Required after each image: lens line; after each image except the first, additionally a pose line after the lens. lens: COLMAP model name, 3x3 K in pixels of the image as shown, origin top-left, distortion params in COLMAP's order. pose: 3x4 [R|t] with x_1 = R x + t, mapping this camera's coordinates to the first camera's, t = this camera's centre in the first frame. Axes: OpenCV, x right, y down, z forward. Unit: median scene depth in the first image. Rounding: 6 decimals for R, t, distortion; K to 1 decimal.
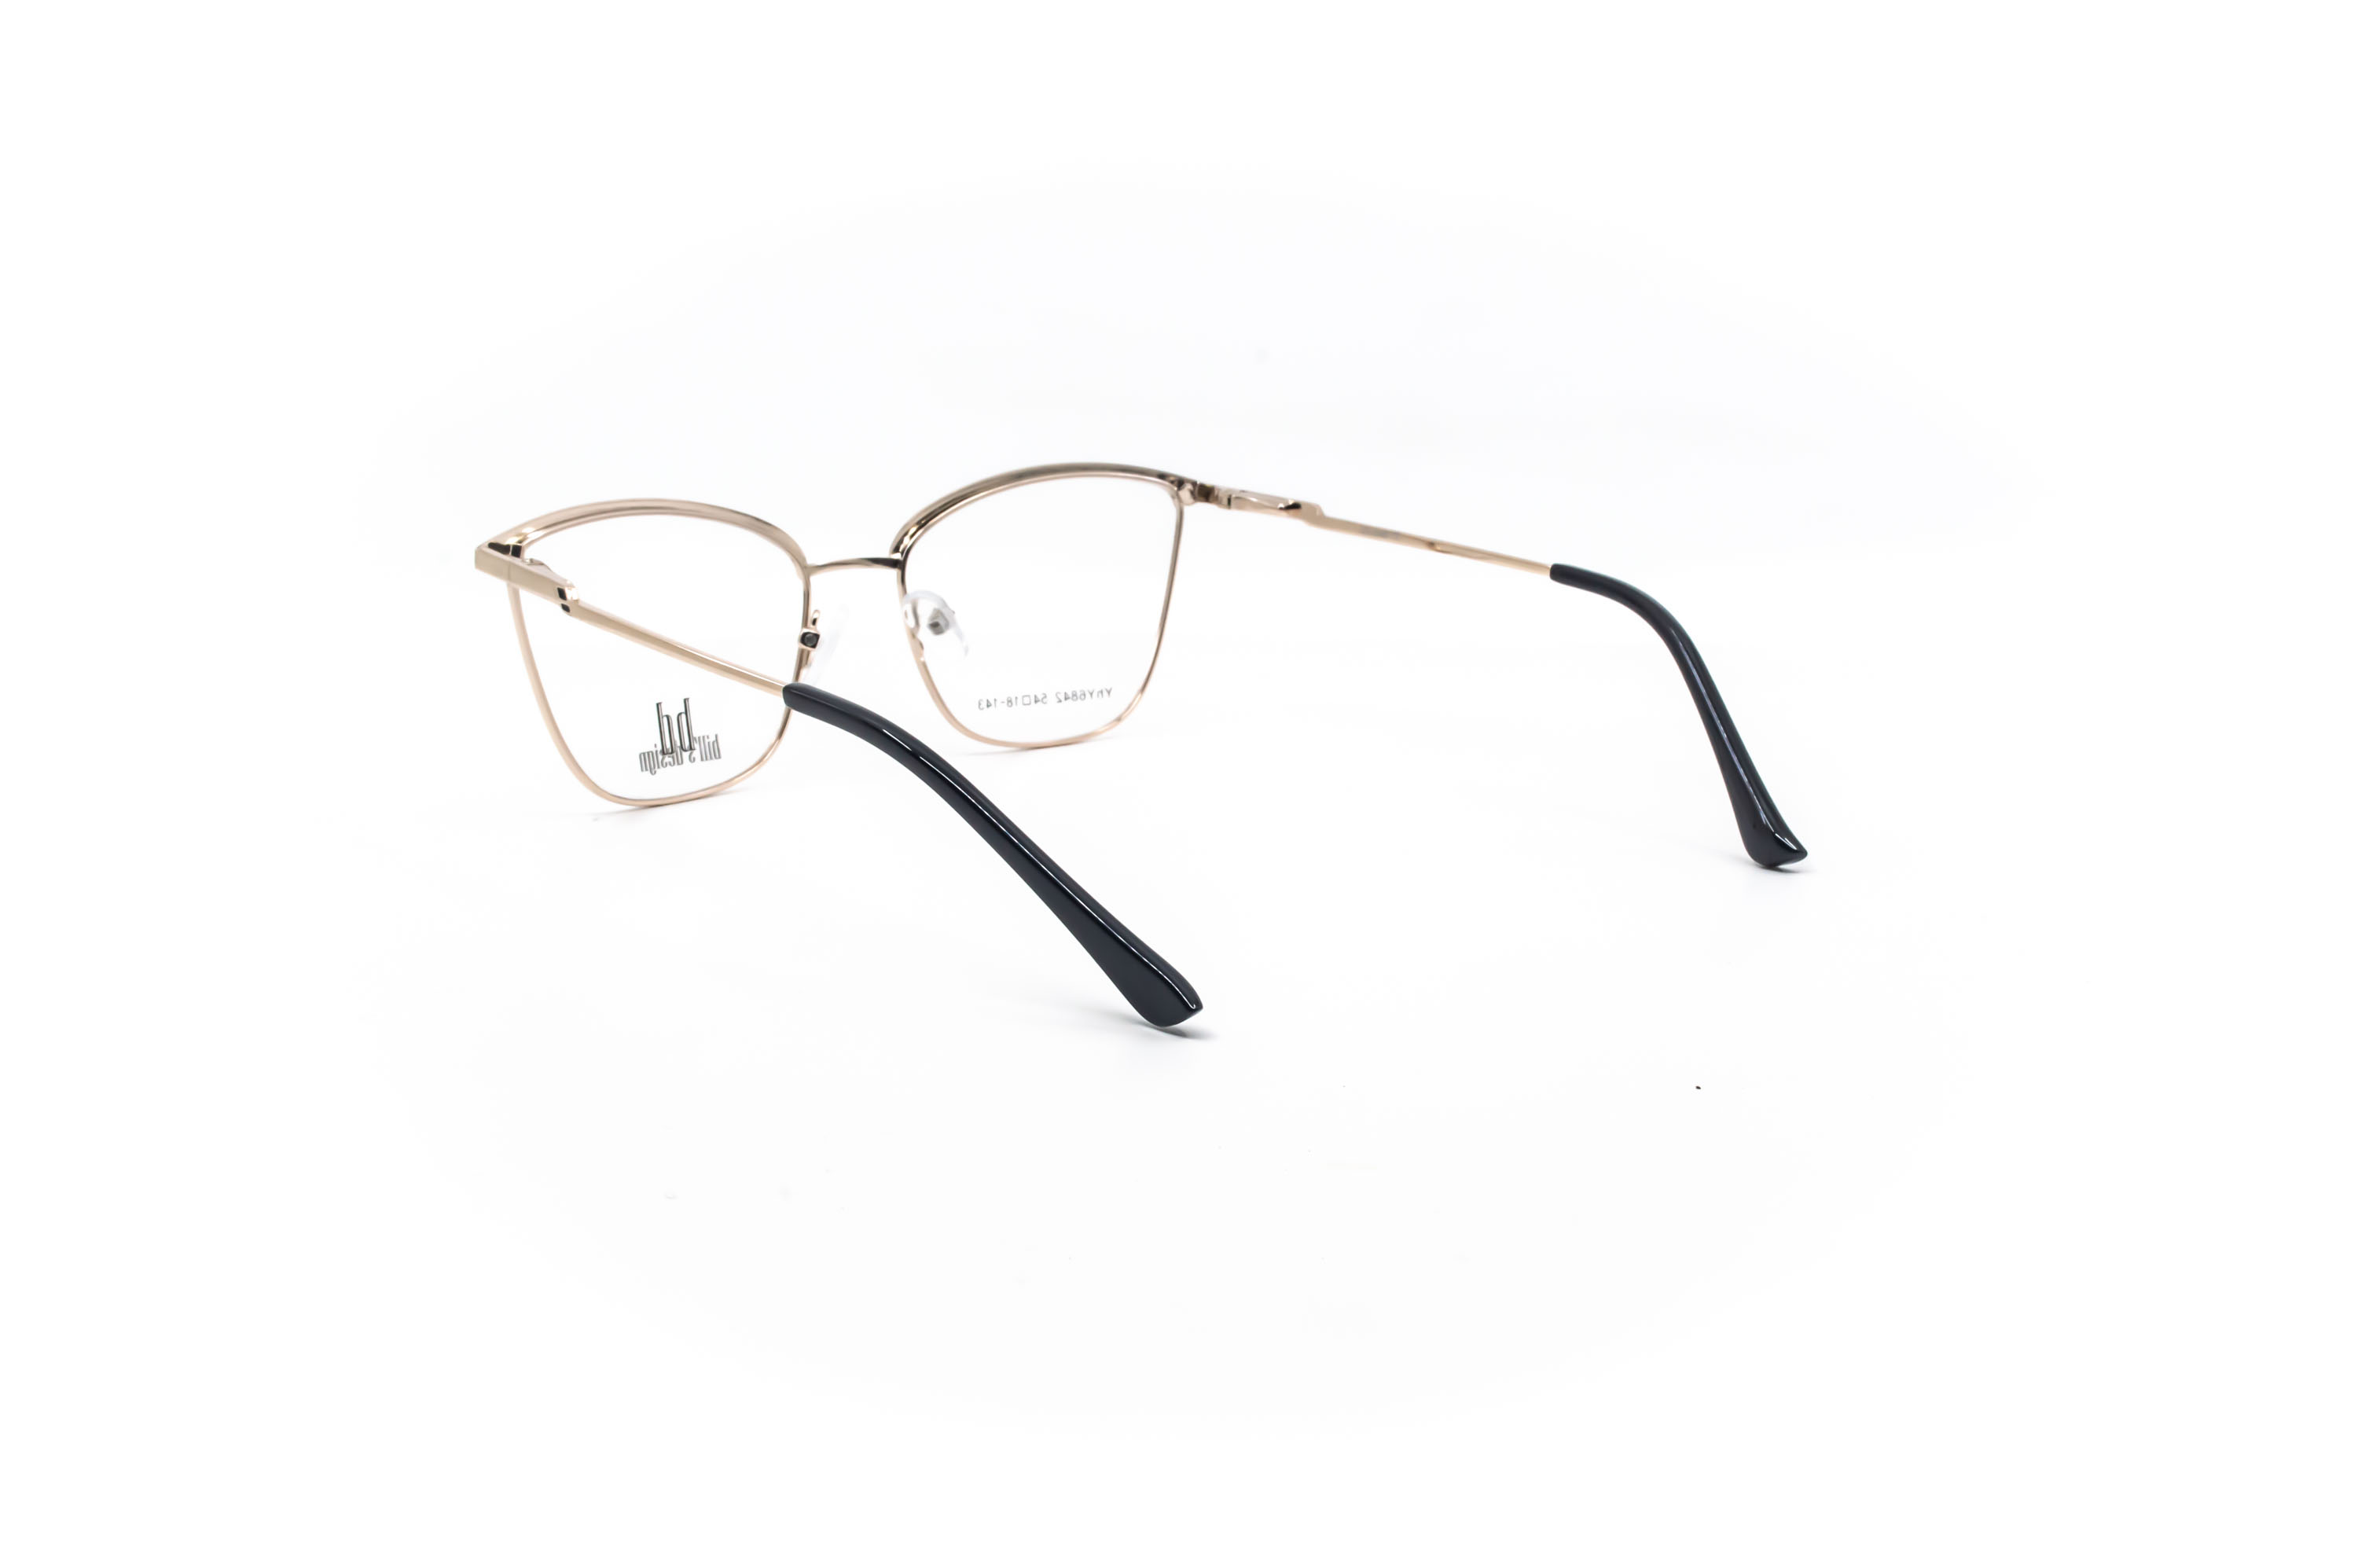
lens RADIAL K [[3086.2, 0, 1179.0], [0, 3086.2, 784.0], [0, 0, 1]] dist [-0.049969, 0.036939]
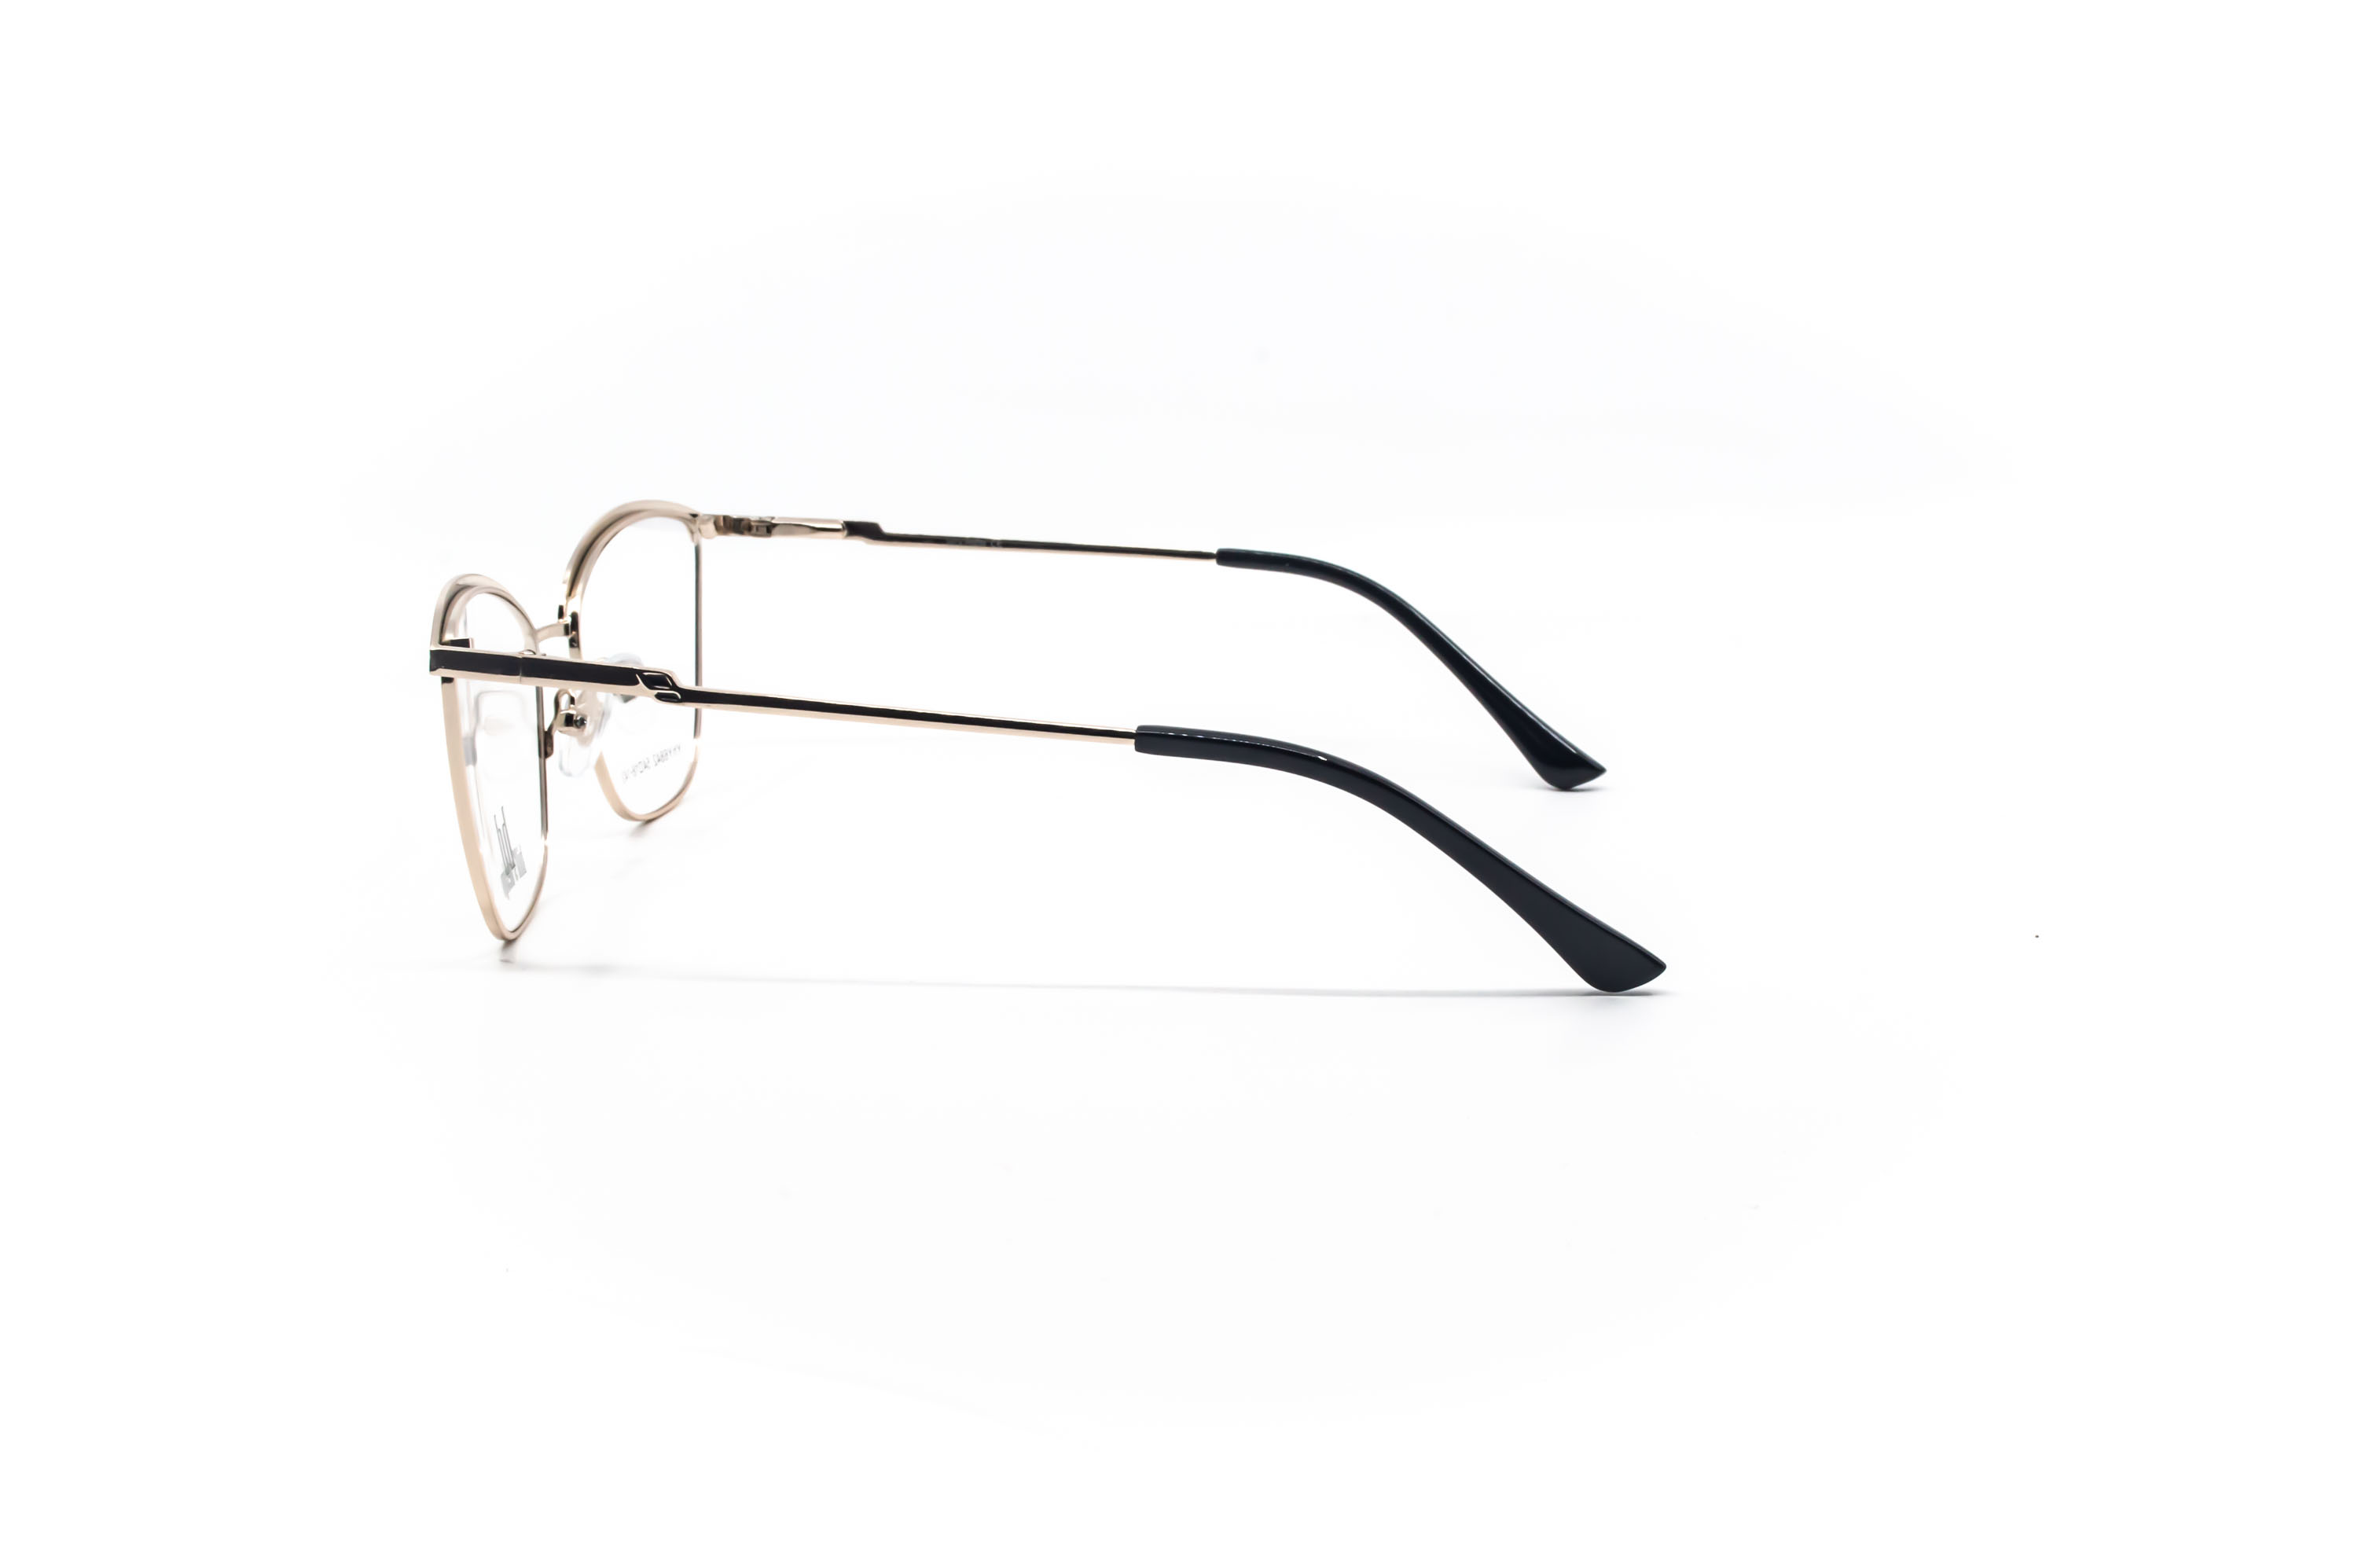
lens RADIAL K [[3086.2, 0, 1179.0], [0, 3086.2, 784.0], [0, 0, 1]] dist [-0.049969, 0.036939]
pose [[0.700303, -0.147855, 0.698365, -0.602089], [0.151407, 0.986821, 0.057098, -0.052664], [-0.697604, 0.065751, 0.713460, 0.260375]]
